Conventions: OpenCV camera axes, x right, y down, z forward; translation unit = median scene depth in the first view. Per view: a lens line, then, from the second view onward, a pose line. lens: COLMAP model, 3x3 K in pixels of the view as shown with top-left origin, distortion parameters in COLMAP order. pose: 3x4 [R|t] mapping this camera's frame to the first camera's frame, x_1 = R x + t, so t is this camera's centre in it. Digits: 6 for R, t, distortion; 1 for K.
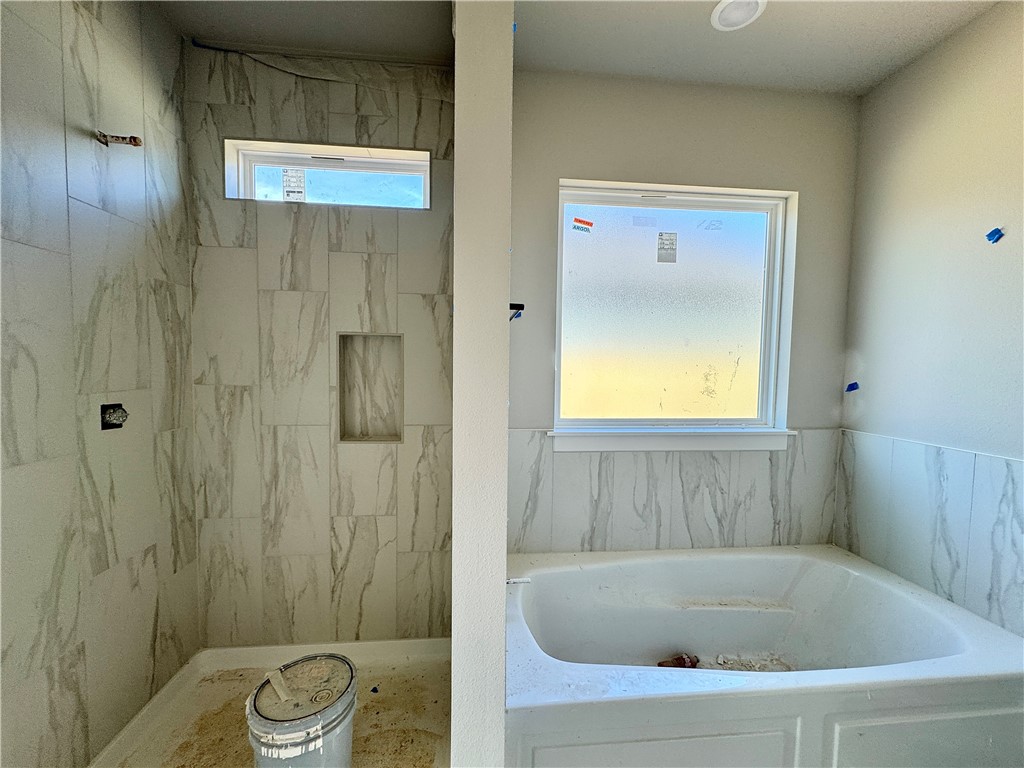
lens RADIAL K [[407.7, 0, 512.0], [0, 407.7, 384.0], [0, 0, 1]] dist [-0.001873, 0.000263]
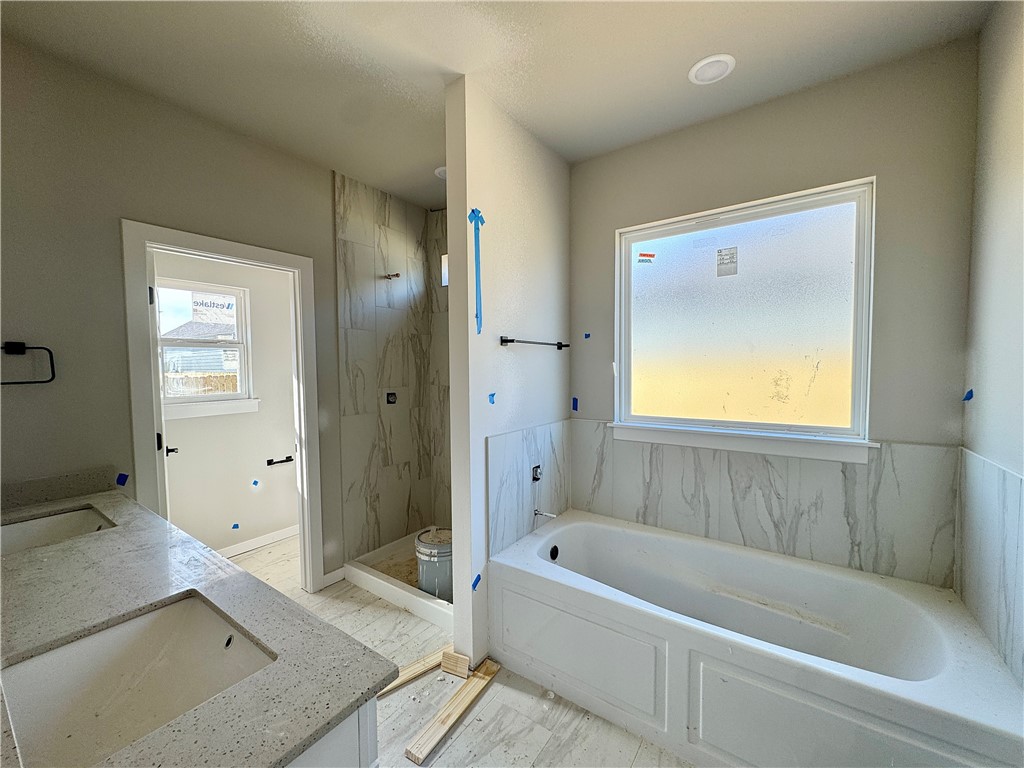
lens RADIAL K [[407.7, 0, 512.0], [0, 407.7, 384.0], [0, 0, 1]] dist [-0.001873, 0.000263]
pose [[0.760712, 0.006804, -0.649054, 0.696130], [-0.015299, 0.999855, -0.007448, 0.005320], [0.648909, 0.015596, 0.760706, -0.198331]]
